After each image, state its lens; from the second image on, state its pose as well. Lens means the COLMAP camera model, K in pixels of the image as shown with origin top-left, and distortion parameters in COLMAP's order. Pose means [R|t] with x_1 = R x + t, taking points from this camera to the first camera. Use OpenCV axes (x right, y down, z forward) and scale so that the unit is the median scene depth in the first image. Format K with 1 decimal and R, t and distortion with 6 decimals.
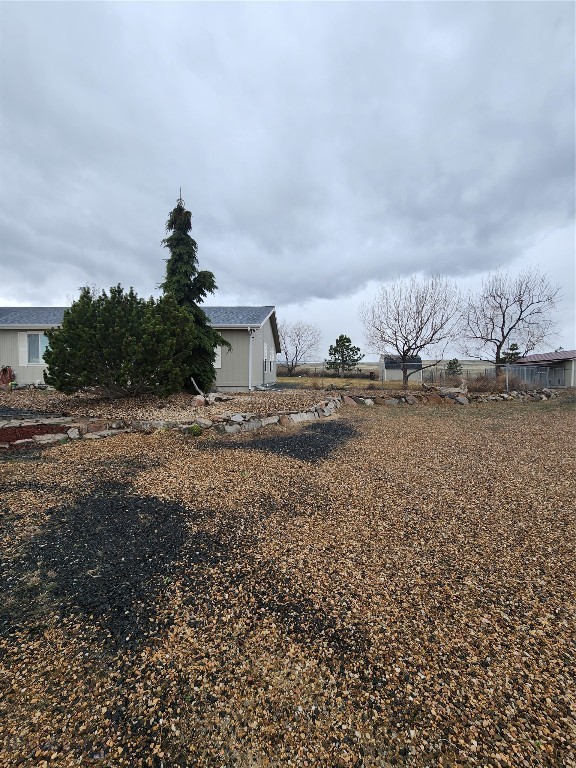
lens RADIAL K [[306.6, 0, 284.1], [0, 306.6, 386.4], [0, 0, 1]] dist [-0.011011, -0.000451]
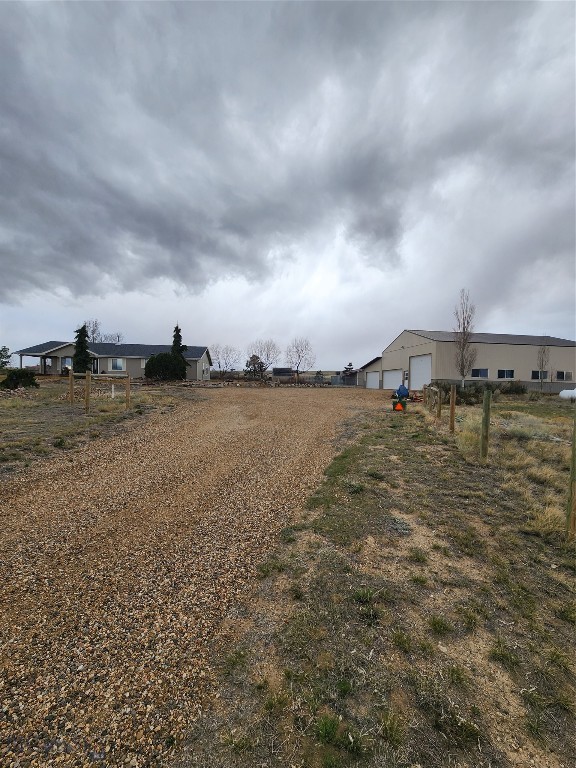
lens RADIAL K [[306.6, 0, 286.6], [0, 306.6, 382.5], [0, 0, 1]] dist [-0.011011, -0.000451]
pose [[0.983572, 0.013835, 0.179987, 0.066634], [-0.007229, 0.999278, -0.037309, 0.043471], [-0.180373, 0.035395, 0.982961, -0.648896]]
